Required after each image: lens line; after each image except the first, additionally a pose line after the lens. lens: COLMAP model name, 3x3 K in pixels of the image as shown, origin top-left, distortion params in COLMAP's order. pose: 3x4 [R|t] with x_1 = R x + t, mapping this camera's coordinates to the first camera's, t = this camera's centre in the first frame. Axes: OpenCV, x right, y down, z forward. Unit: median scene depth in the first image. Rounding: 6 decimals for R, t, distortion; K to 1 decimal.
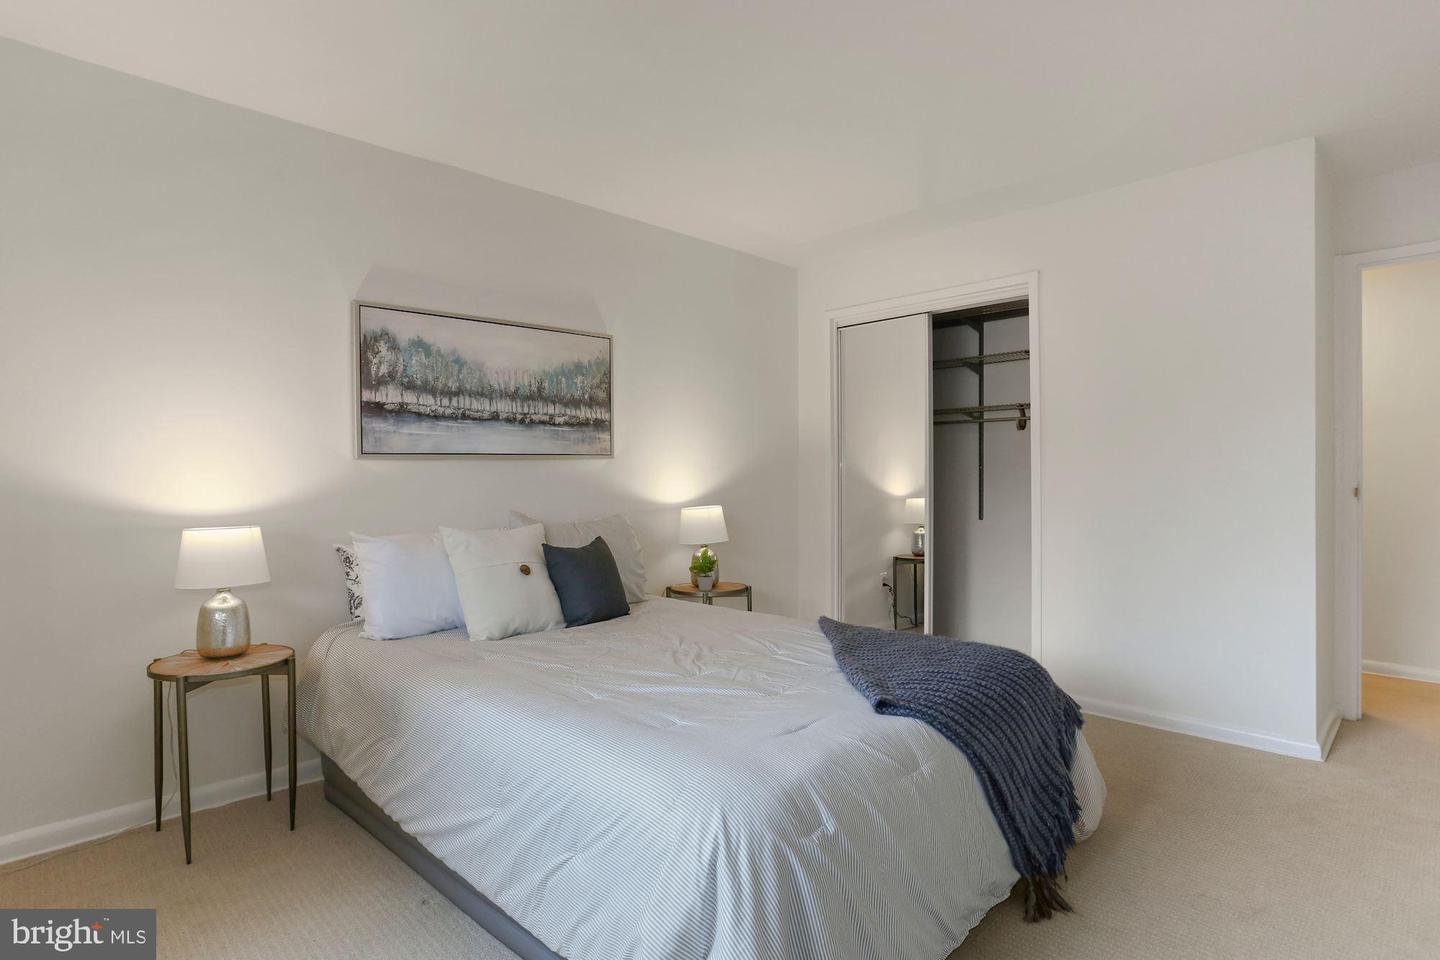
lens RADIAL K [[720.4, 0, 716.0], [0, 720.4, 472.1], [0, 0, 1]] dist [-0.053000, 0.028863]
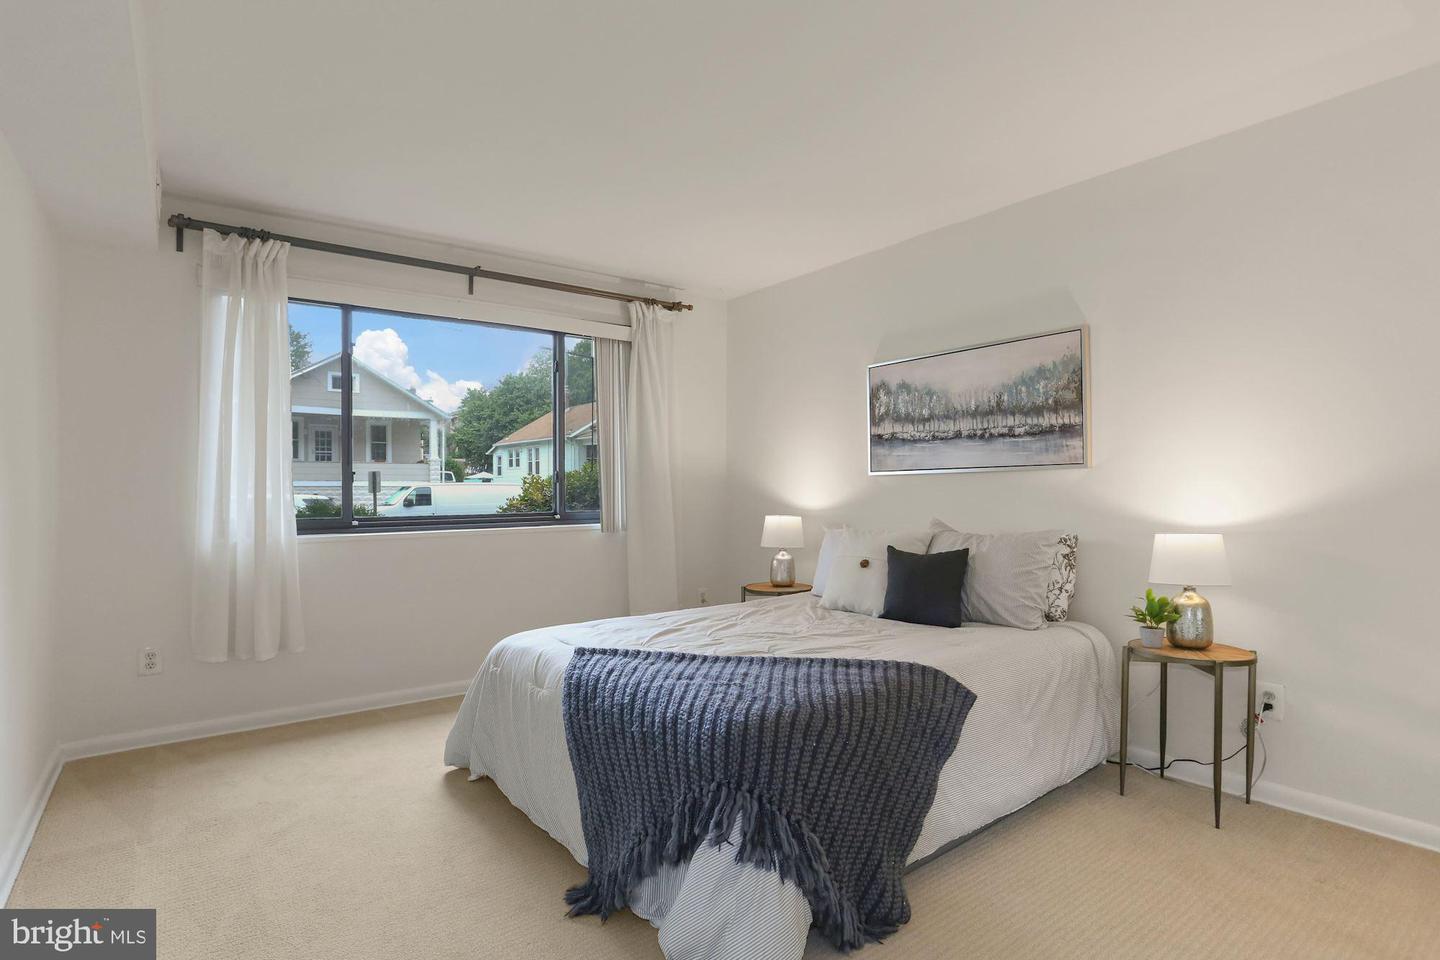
lens RADIAL K [[720.4, 0, 716.0], [0, 720.4, 472.1], [0, 0, 1]] dist [-0.053000, 0.028863]
pose [[-0.122447, -0.010362, -0.992421, 0.811675], [0.010098, 0.999881, -0.011685, -0.009223], [0.992424, -0.011453, -0.122328, 0.722554]]
